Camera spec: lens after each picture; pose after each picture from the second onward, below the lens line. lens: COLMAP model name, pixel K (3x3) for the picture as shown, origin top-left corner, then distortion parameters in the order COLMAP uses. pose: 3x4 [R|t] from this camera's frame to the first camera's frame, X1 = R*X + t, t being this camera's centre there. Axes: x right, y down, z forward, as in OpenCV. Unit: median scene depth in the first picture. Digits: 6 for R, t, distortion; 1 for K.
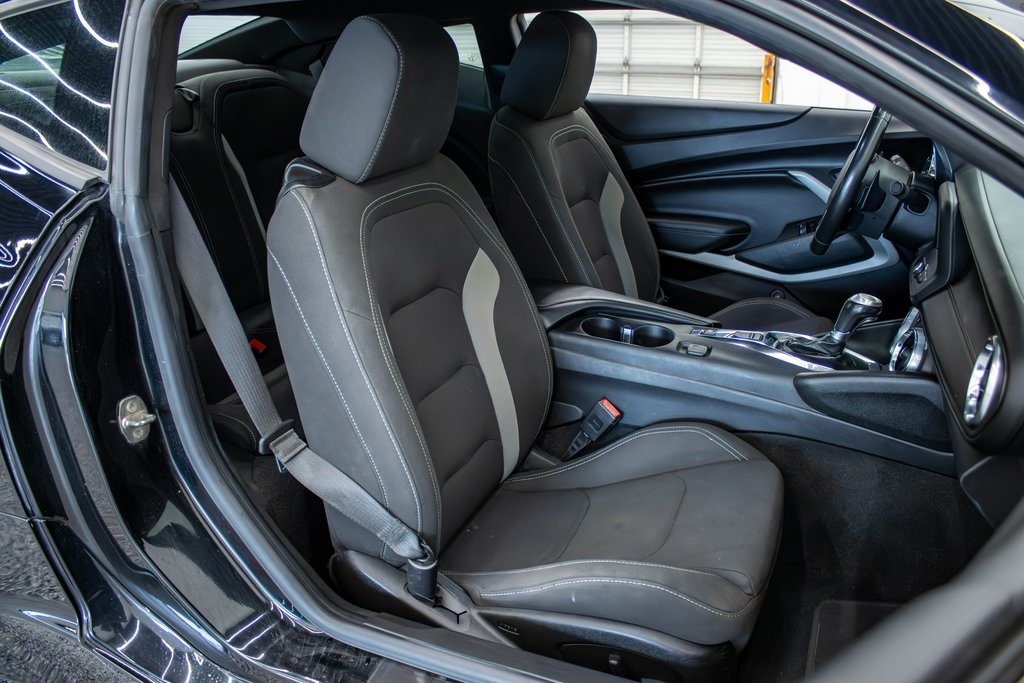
lens RADIAL K [[838.5, 0, 490.5], [0, 838.5, 341.4], [0, 0, 1]] dist [-0.180430, 0.177977]
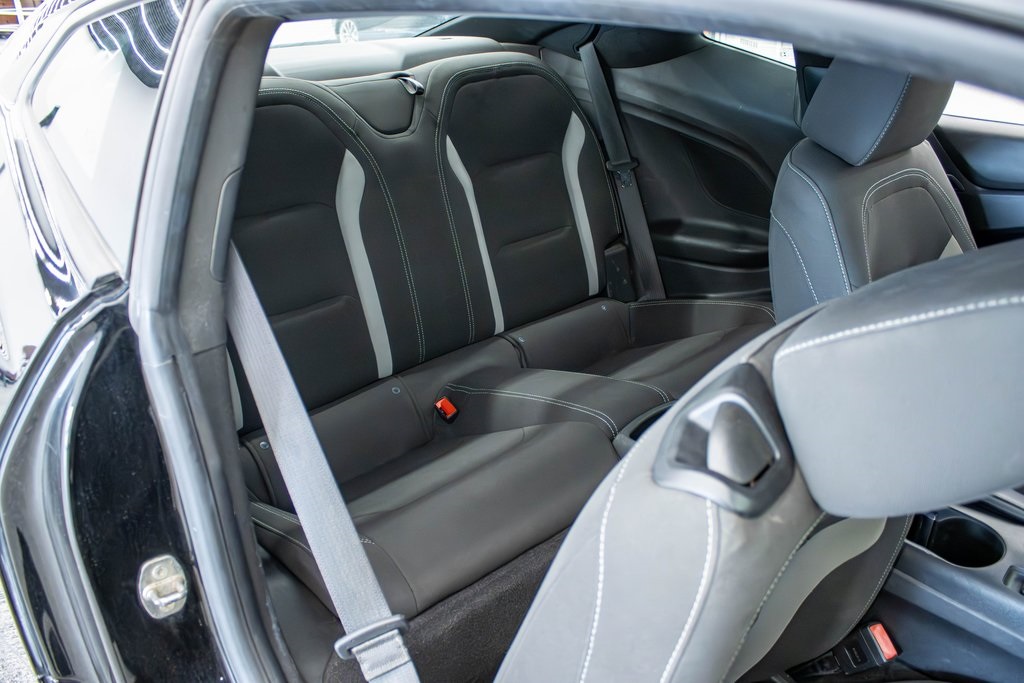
lens RADIAL K [[838.5, 0, 490.5], [0, 838.5, 341.4], [0, 0, 1]] dist [-0.180430, 0.177977]
pose [[0.923275, 0.148077, -0.354453, 0.065712], [-0.127298, 0.988520, 0.081382, -0.220882], [0.362434, -0.030016, 0.931526, 0.420908]]
